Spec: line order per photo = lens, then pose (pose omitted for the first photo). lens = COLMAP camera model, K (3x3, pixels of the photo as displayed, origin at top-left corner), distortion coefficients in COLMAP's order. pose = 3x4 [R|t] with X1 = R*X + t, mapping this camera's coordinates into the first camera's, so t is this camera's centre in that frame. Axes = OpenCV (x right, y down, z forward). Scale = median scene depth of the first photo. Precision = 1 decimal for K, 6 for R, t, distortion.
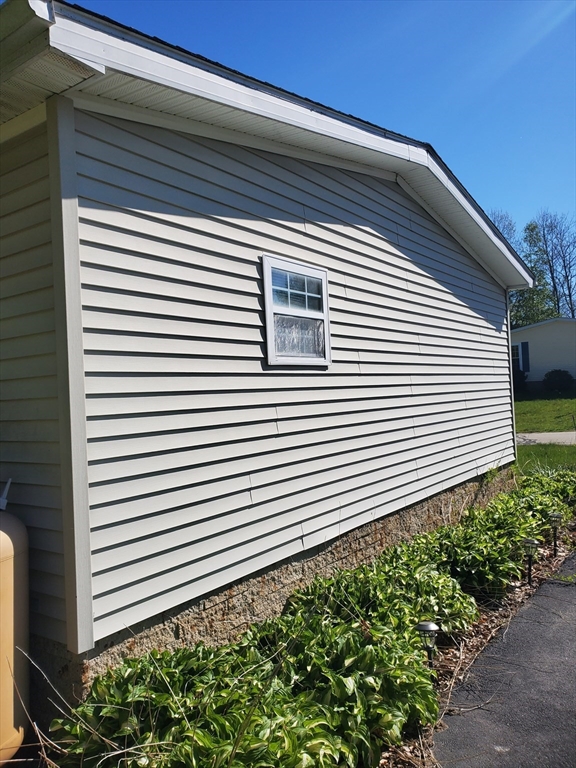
lens RADIAL K [[604.5, 0, 288.0], [0, 604.5, 384.0], [0, 0, 1]] dist [0.000375, 0.062812]
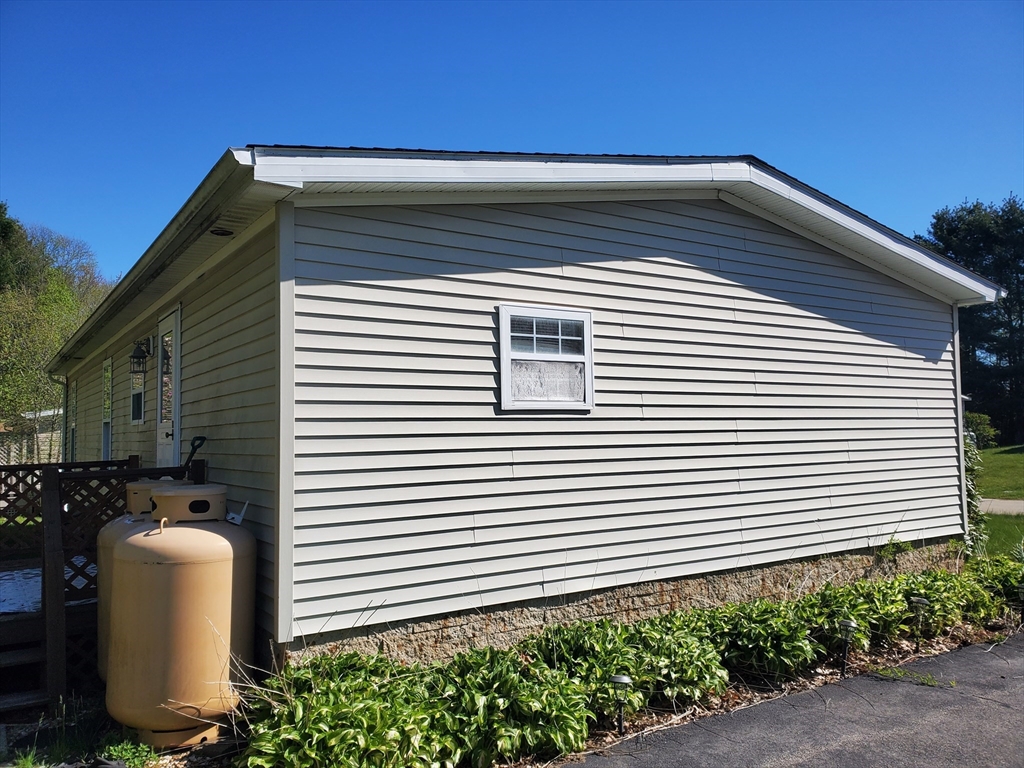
lens RADIAL K [[788.0, 0, 513.4], [0, 788.0, 389.0], [0, 0, 1]] dist [0.037739, -0.005715]
pose [[0.934750, 0.008004, -0.355215, 0.465870], [-0.019554, 0.999390, -0.028936, -0.028771], [0.354767, 0.033994, 0.934337, -0.255531]]
